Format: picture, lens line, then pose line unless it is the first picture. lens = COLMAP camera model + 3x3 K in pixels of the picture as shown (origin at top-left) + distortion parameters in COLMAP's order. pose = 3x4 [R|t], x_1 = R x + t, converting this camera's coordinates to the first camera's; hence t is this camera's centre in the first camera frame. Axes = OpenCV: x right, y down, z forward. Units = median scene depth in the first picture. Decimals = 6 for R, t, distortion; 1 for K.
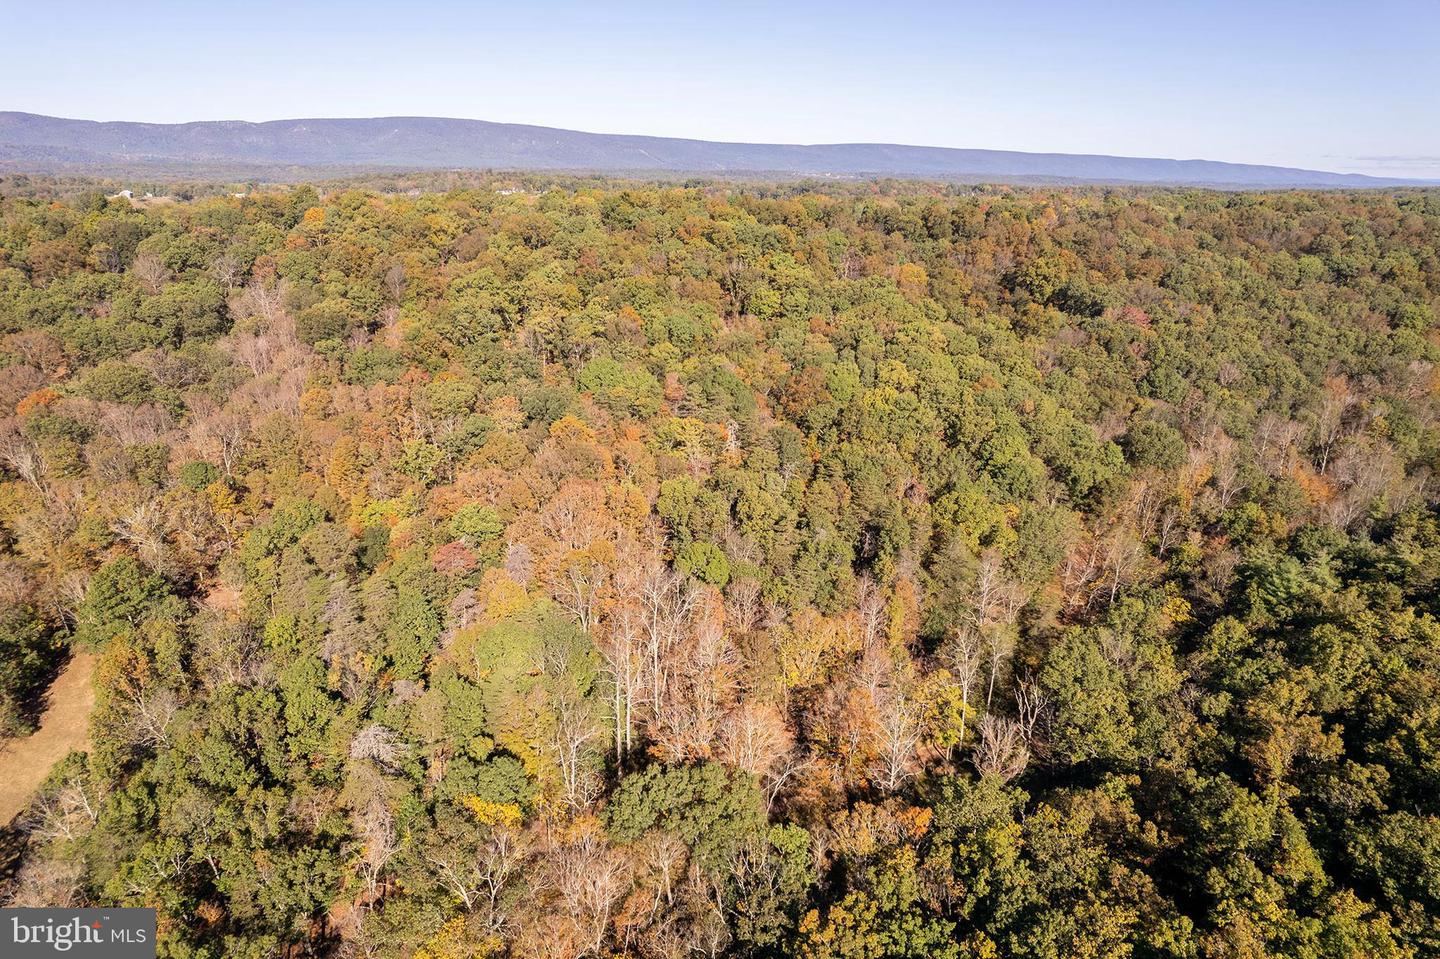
lens RADIAL K [[948.1, 0, 728.5], [0, 948.1, 485.6], [0, 0, 1]] dist [-0.032244, 0.018633]
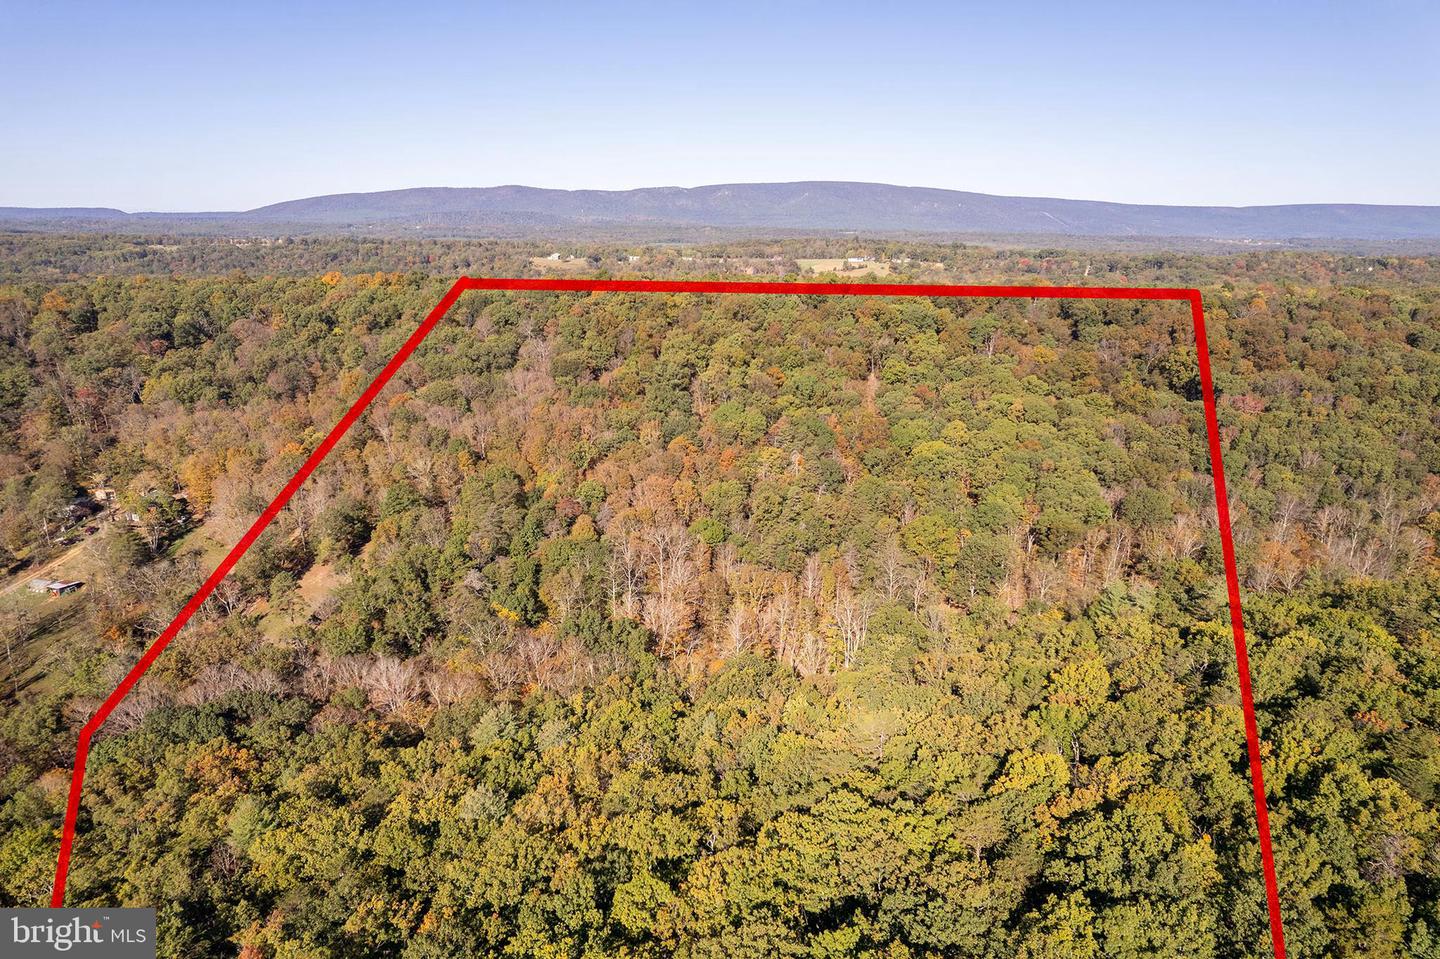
lens RADIAL K [[948.1, 0, 710.3], [0, 948.1, 481.9], [0, 0, 1]] dist [-0.032244, 0.018633]
pose [[0.913597, 0.105638, -0.392659, 0.367409], [-0.130334, 0.990791, -0.036690, 0.037495], [0.385167, 0.084696, 0.918952, -0.280652]]
